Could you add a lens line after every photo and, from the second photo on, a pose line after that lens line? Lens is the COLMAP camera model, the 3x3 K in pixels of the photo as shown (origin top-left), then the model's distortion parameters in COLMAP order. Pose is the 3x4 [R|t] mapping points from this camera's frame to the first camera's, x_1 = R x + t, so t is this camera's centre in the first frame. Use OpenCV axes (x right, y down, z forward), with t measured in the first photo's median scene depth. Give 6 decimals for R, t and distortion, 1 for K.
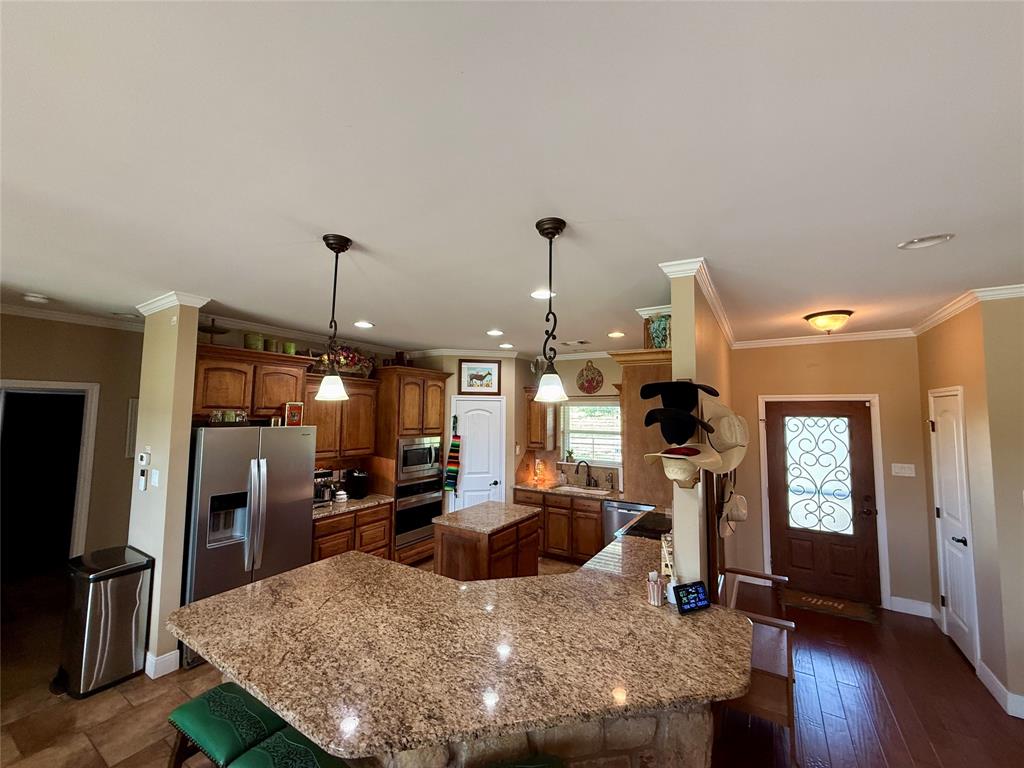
lens RADIAL K [[405.9, 0, 512.3], [0, 405.9, 385.1], [0, 0, 1]] dist [0.001837, -0.000674]
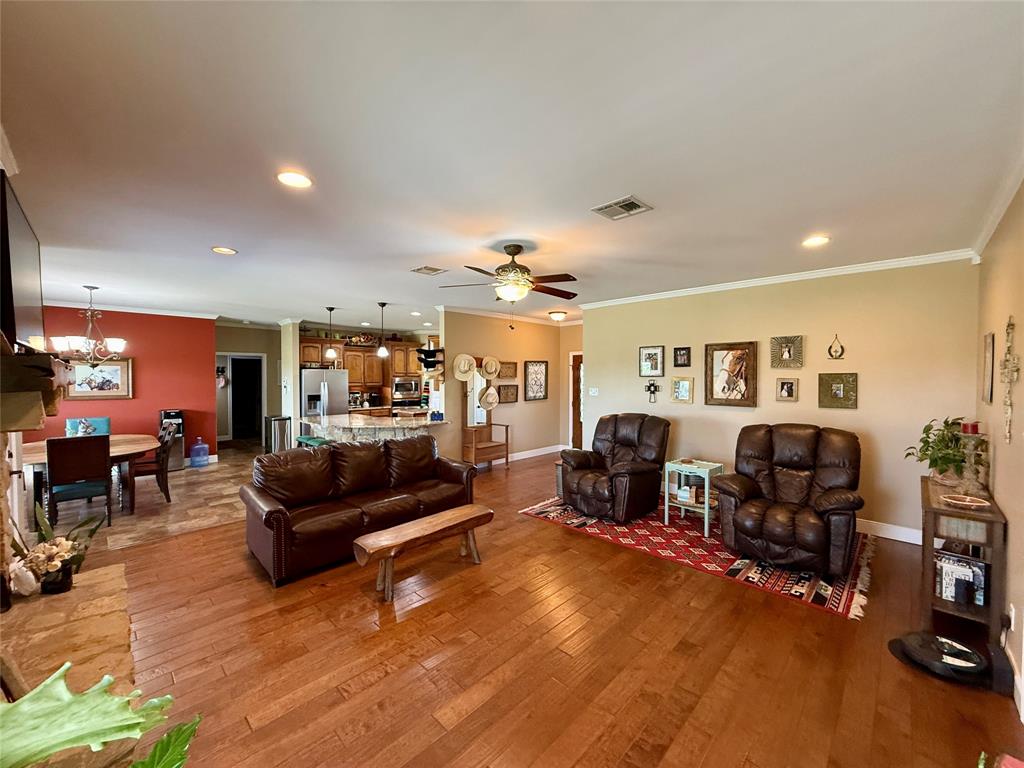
lens RADIAL K [[405.9, 0, 515.3], [0, 405.9, 382.2], [0, 0, 1]] dist [0.001837, -0.000674]
pose [[0.977496, -0.008135, -0.210797, 0.890507], [0.026281, 0.996167, 0.083429, 0.003271], [0.209310, -0.087091, 0.973963, -1.004812]]
